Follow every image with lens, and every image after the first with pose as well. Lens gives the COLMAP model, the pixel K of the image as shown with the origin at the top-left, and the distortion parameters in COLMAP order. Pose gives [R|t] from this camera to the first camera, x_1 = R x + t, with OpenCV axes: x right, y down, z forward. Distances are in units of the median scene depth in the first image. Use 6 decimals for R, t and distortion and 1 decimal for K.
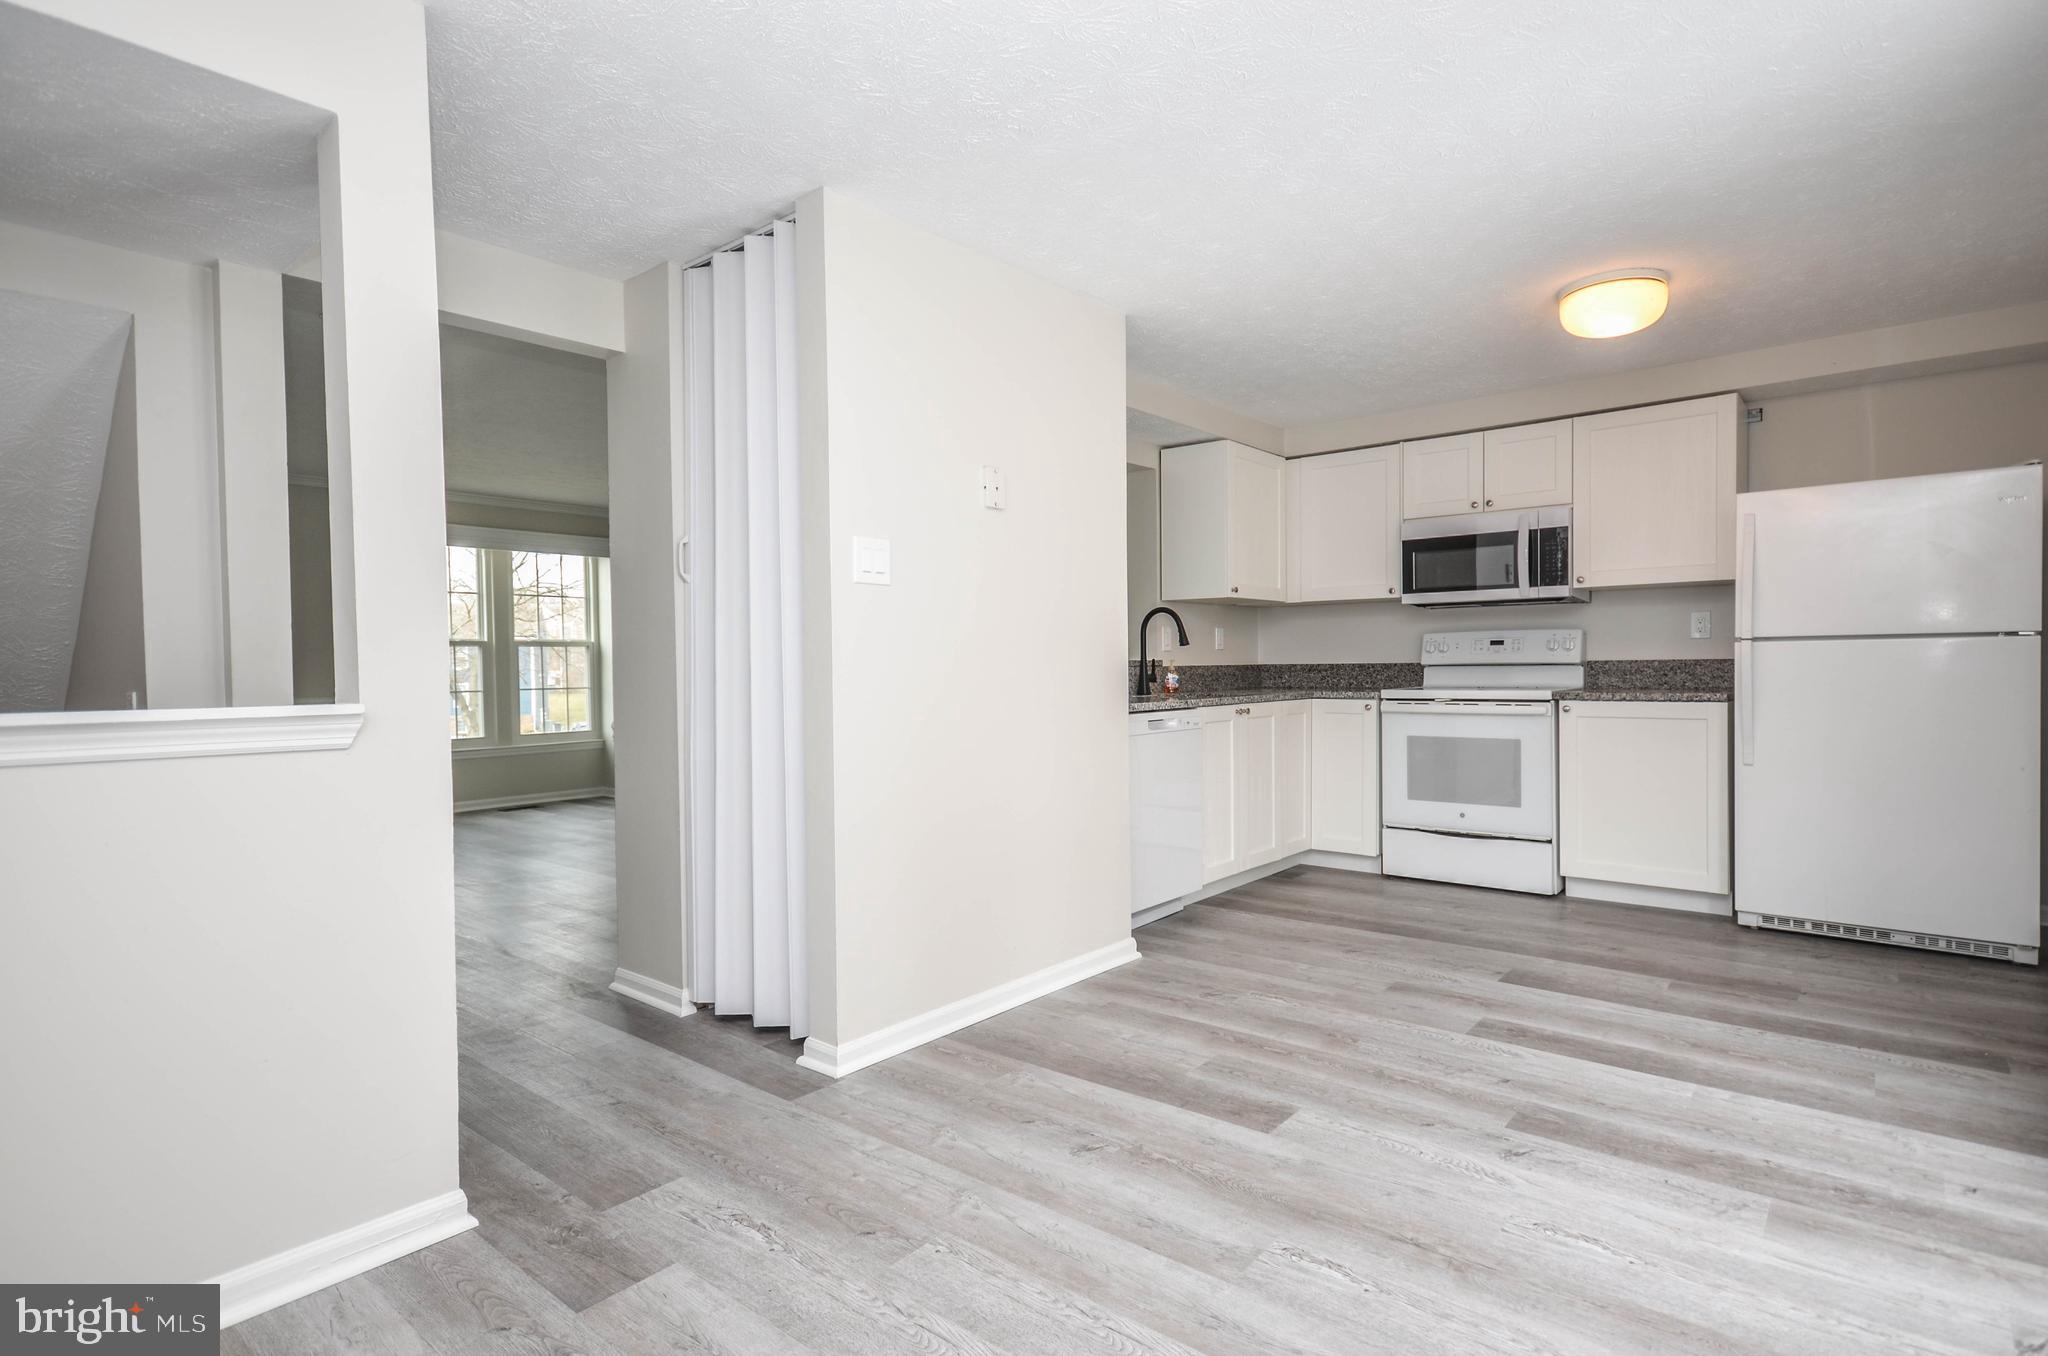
lens RADIAL K [[1048.7, 0, 1057.9], [0, 1048.7, 681.8], [0, 0, 1]] dist [0.012222, -0.002741]
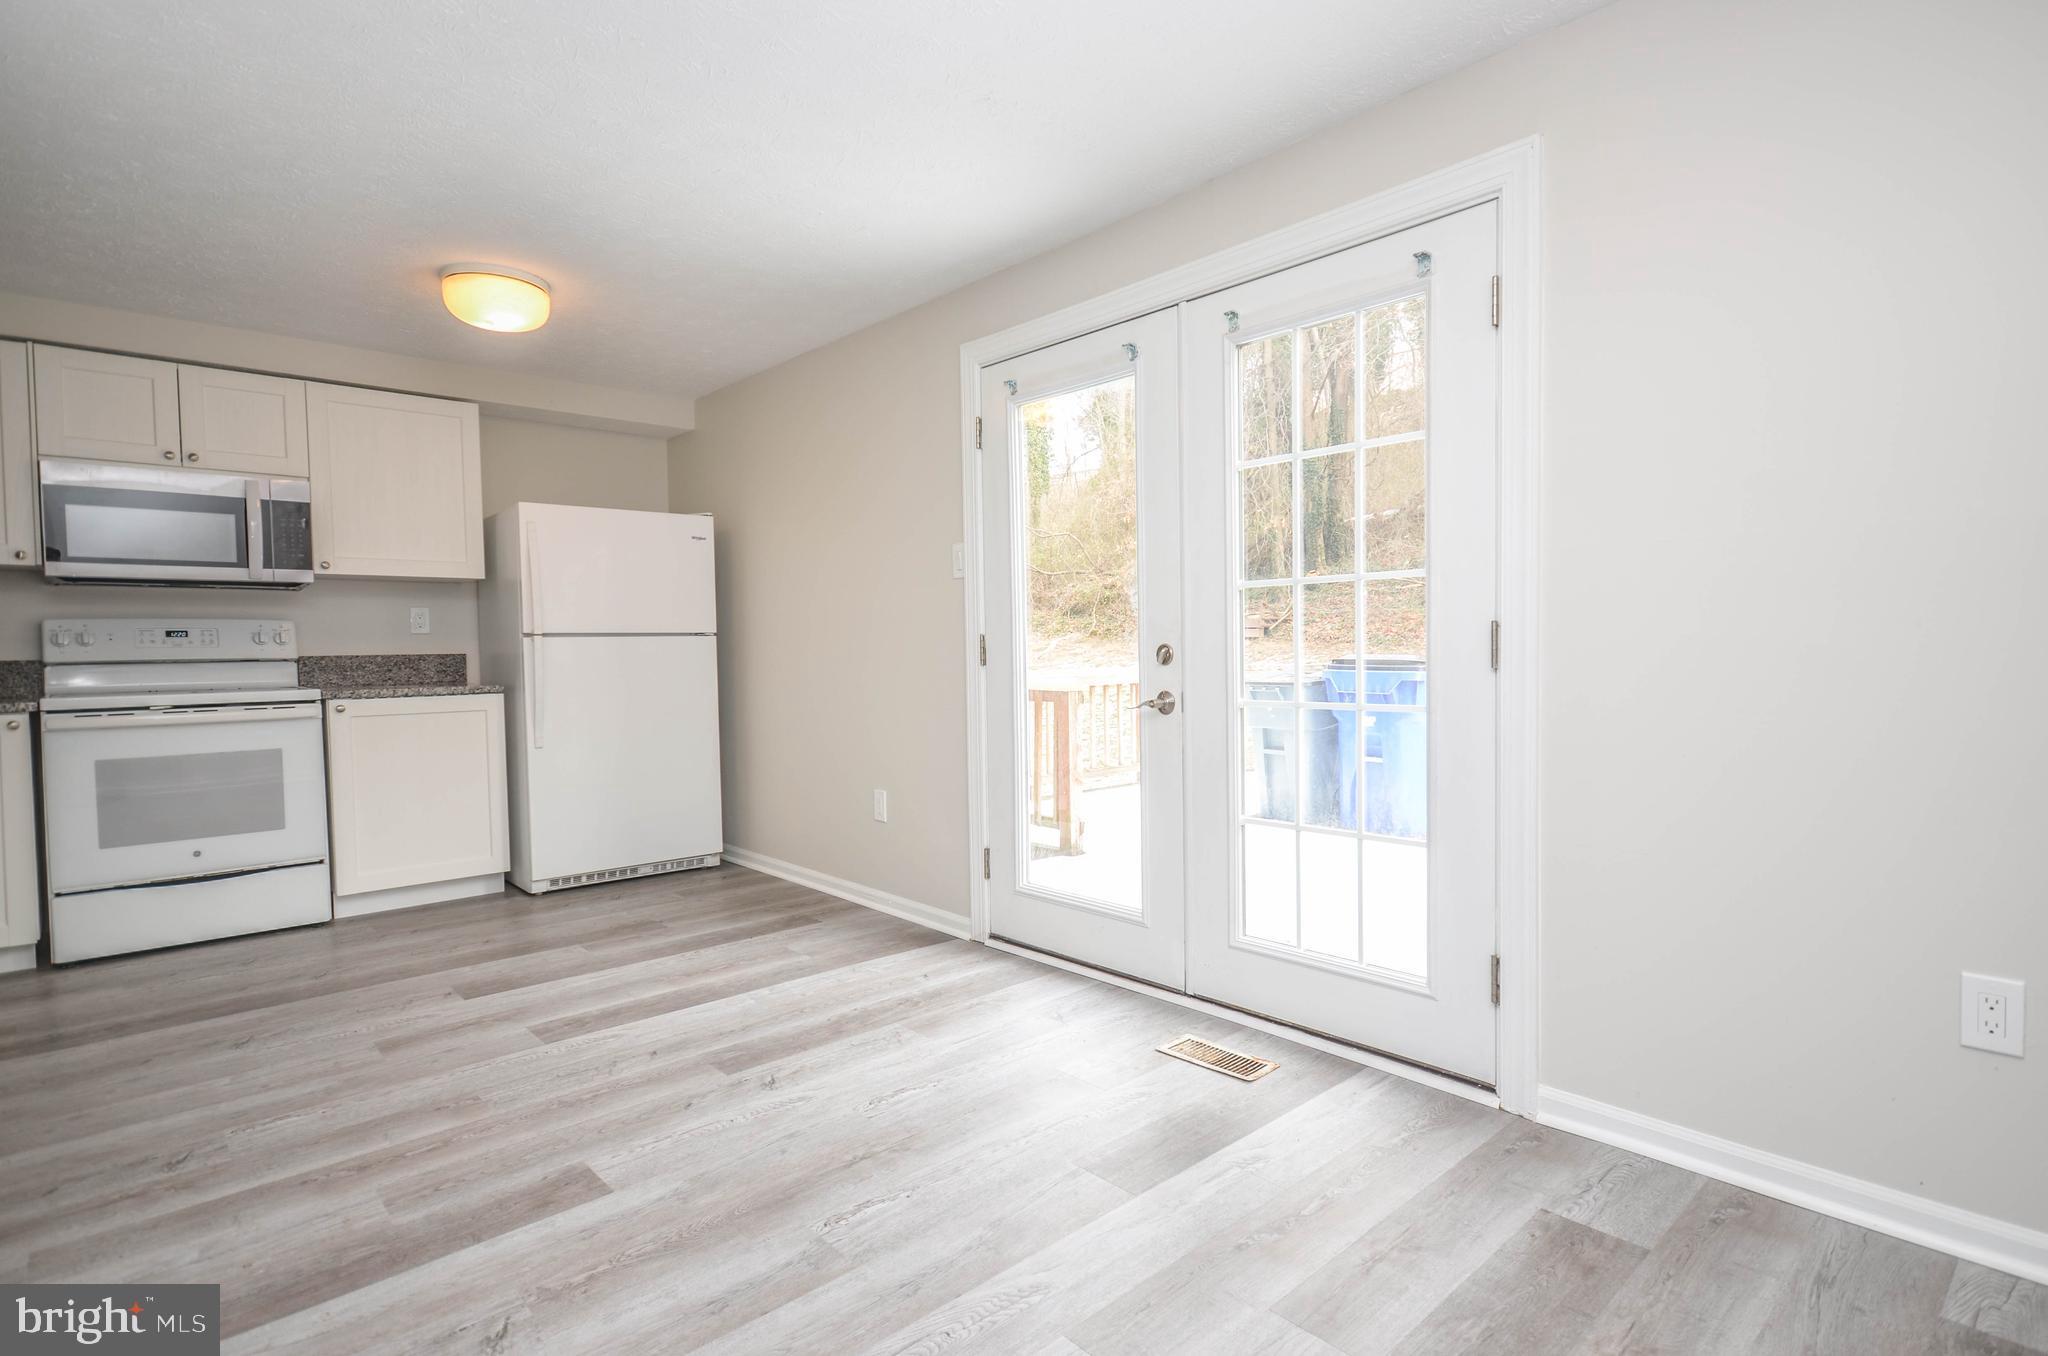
lens RADIAL K [[1016.8, 0, 1084.8], [0, 1016.8, 677.9], [0, 0, 1]] dist [0.005560, -0.000246]
pose [[0.119559, -0.022434, 0.992574, -0.340286], [0.029735, 0.999377, 0.019006, 0.001961], [-0.992382, 0.027242, 0.120152, 0.297695]]
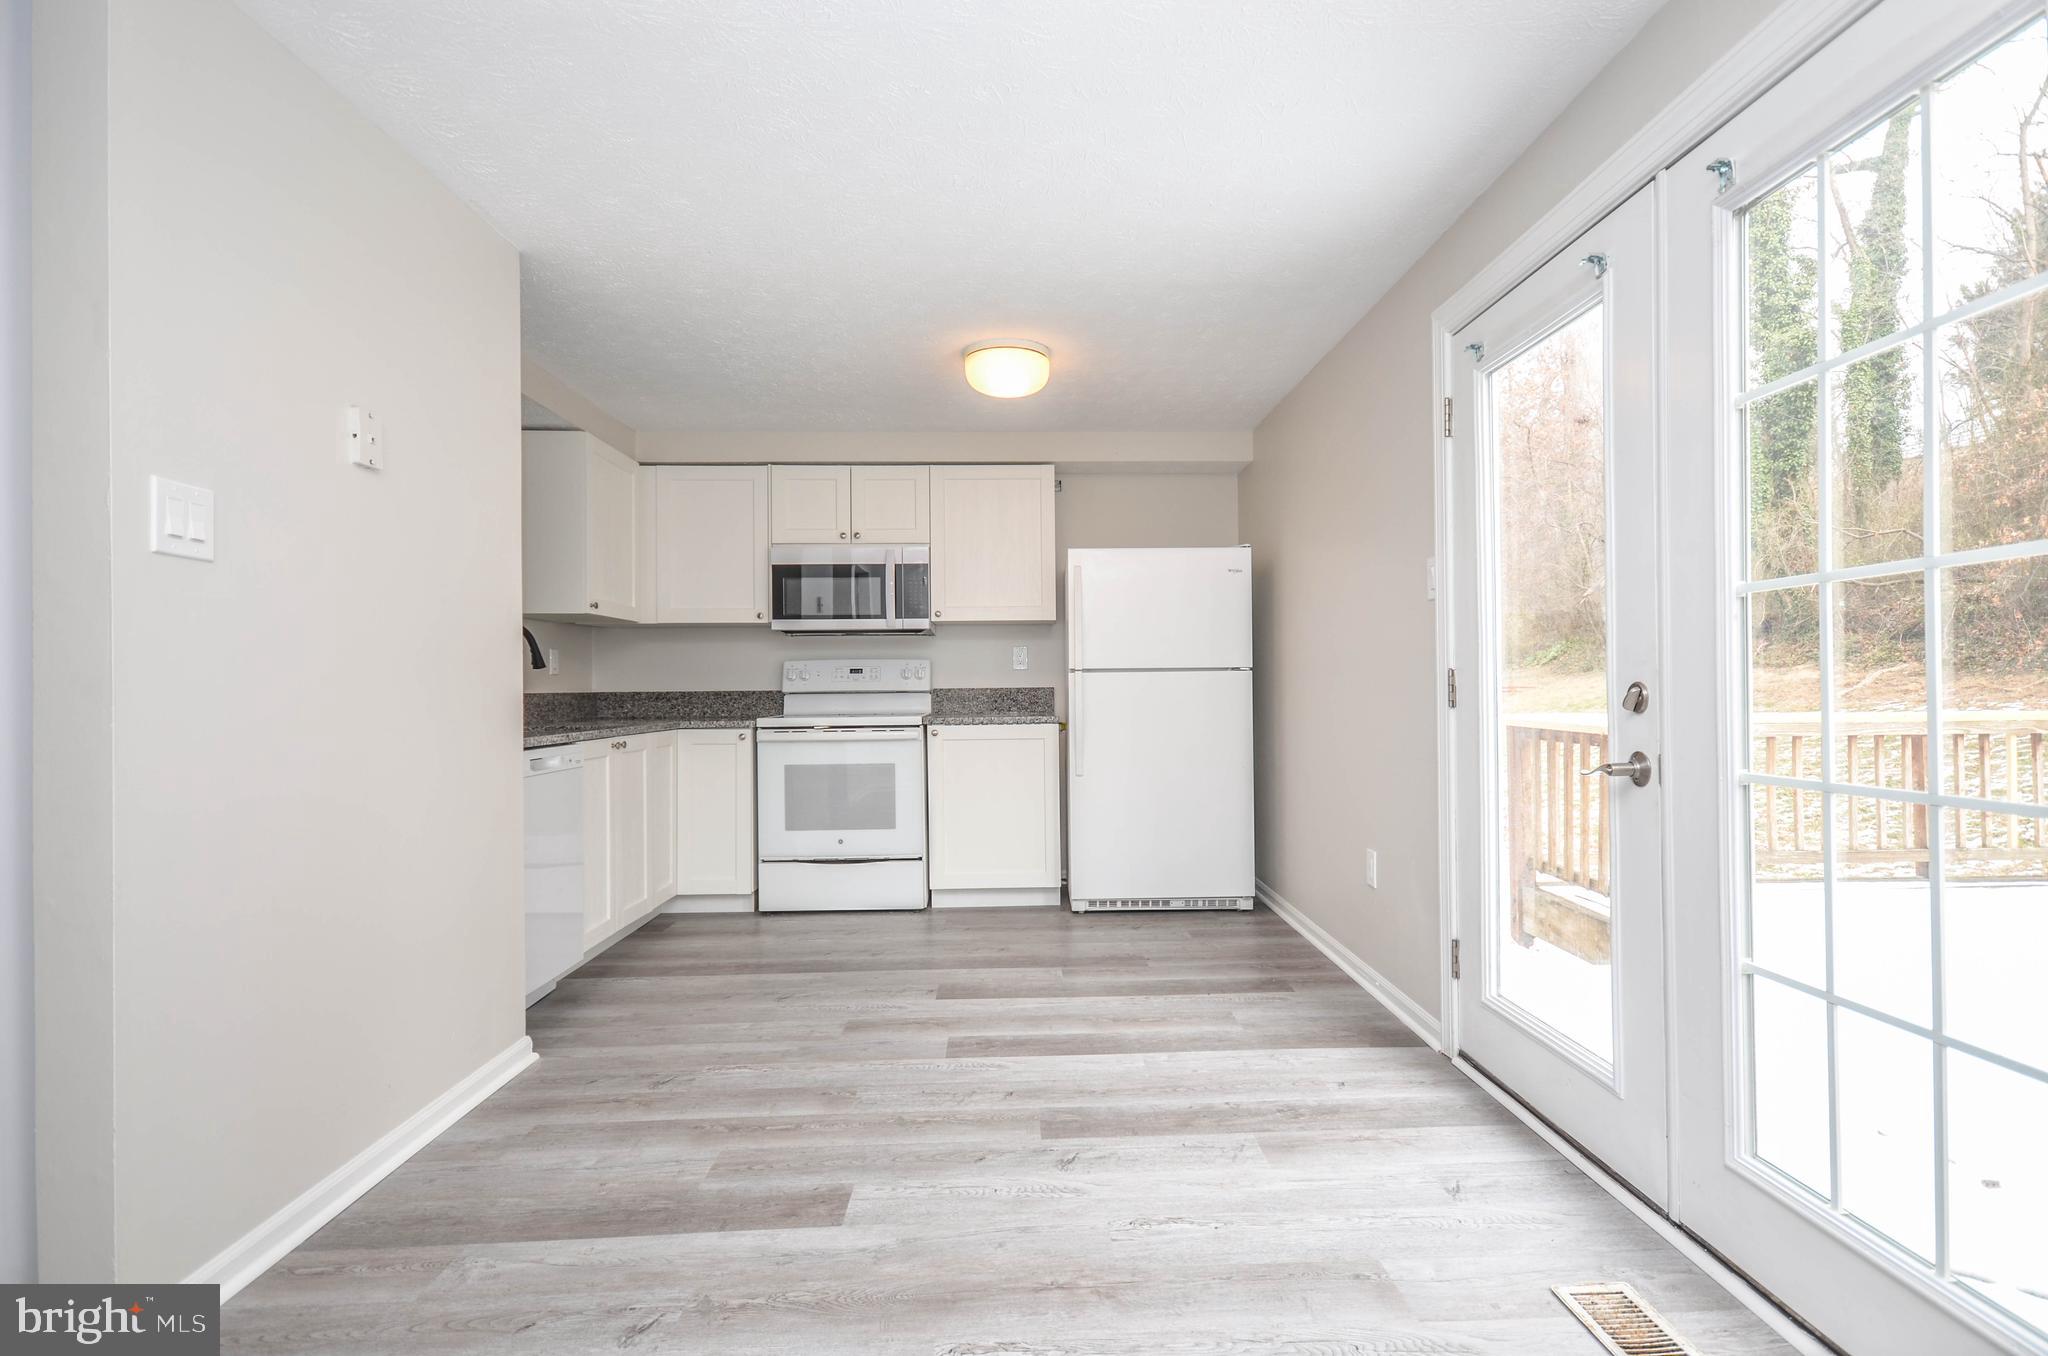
lens RADIAL K [[1036.7, 0, 1070.4], [0, 1036.7, 680.8], [0, 0, 1]] dist [-0.003836, 0.014311]
pose [[0.742074, 0.008371, 0.670266, -0.140846], [0.012452, 0.999577, -0.026270, 0.002411], [-0.670202, 0.027841, 0.741656, 0.132407]]
